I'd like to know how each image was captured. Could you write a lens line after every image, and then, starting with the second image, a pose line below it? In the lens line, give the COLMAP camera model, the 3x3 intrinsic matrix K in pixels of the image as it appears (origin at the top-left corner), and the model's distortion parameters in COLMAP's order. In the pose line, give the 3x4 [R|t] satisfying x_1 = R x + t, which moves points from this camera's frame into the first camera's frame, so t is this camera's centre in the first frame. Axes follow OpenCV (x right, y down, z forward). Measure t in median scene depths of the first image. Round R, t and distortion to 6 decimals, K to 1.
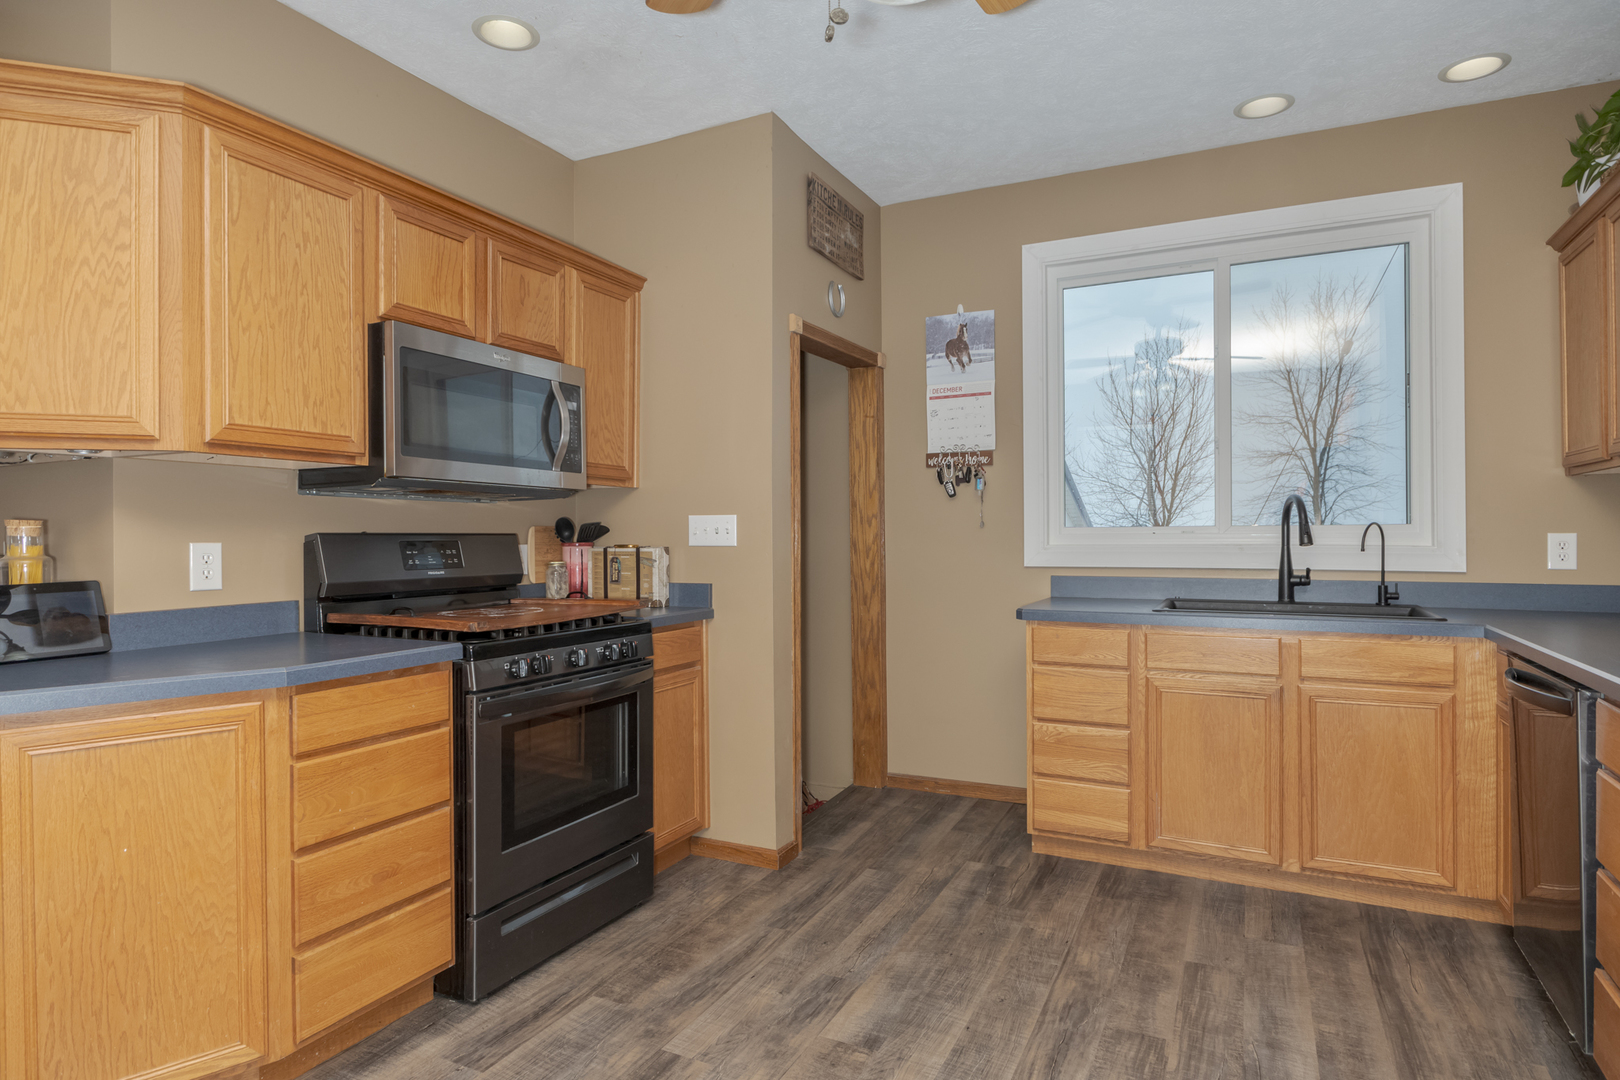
lens RADIAL K [[906.6, 0, 847.8], [0, 906.6, 536.4], [0, 0, 1]] dist [0.000198, -0.001741]
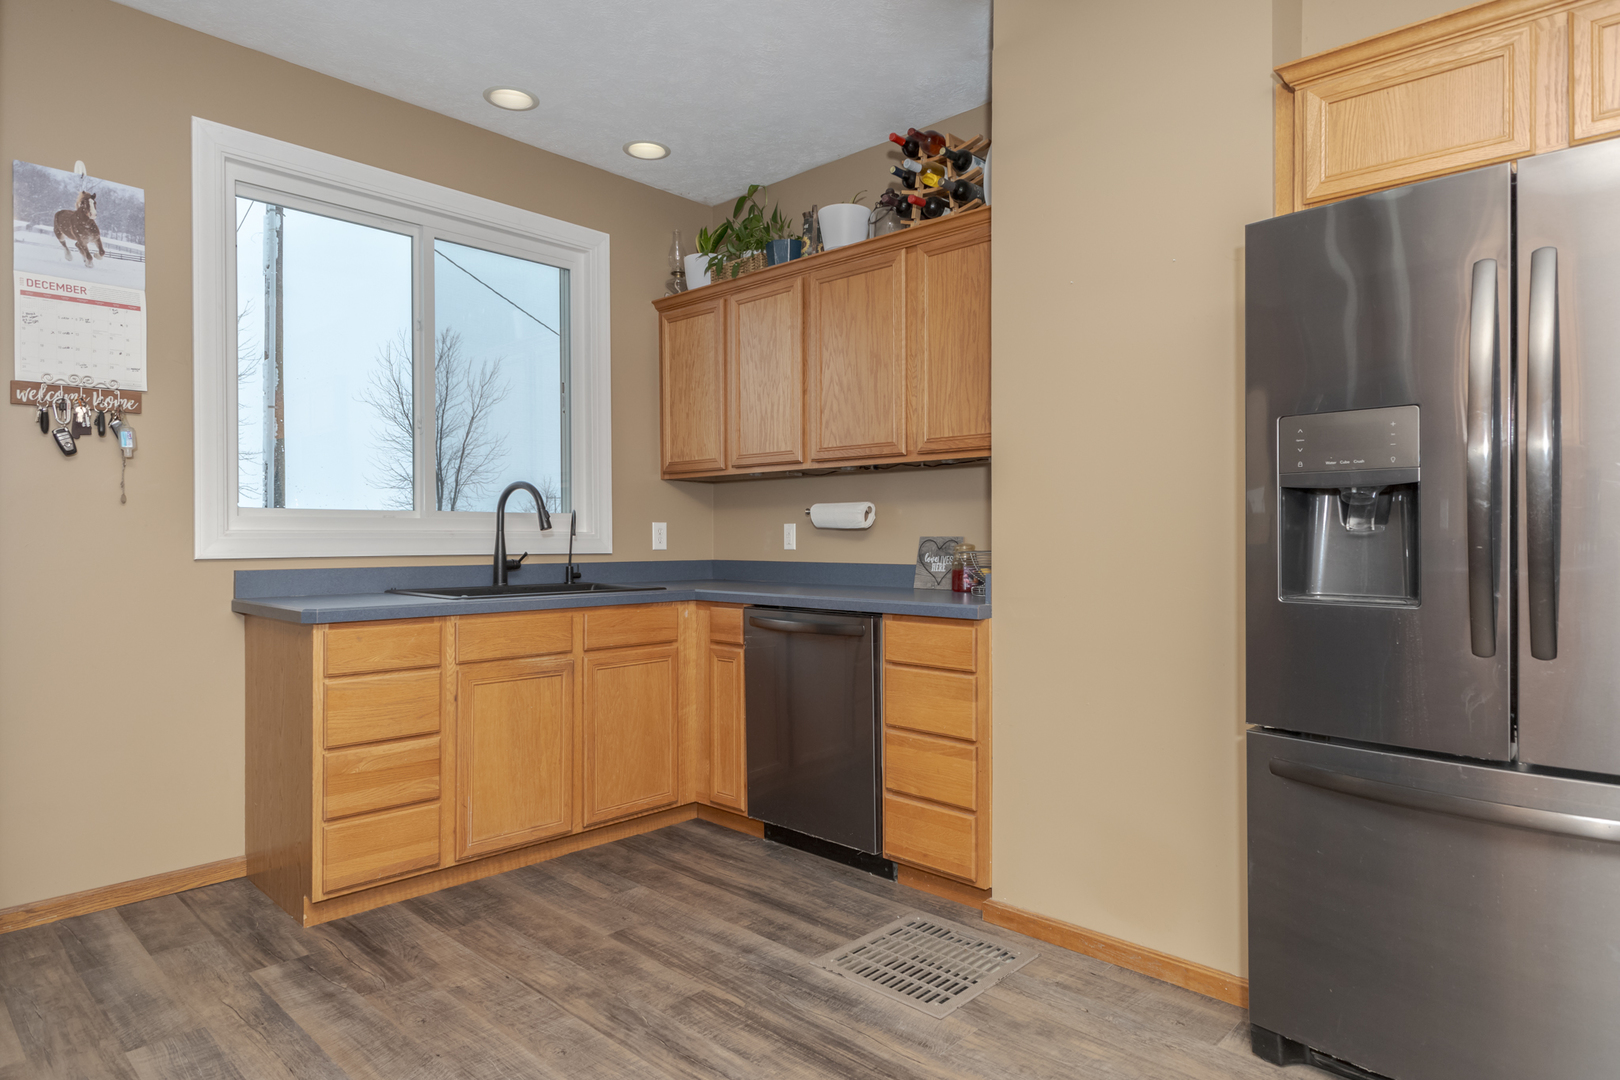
lens RADIAL K [[906.6, 0, 813.3], [0, 906.6, 538.0], [0, 0, 1]] dist [0.000198, -0.001741]
pose [[0.316602, 0.002403, 0.948556, -0.406997], [0.003658, 0.999986, -0.003754, 0.024831], [-0.948551, 0.004658, 0.316589, 0.367225]]
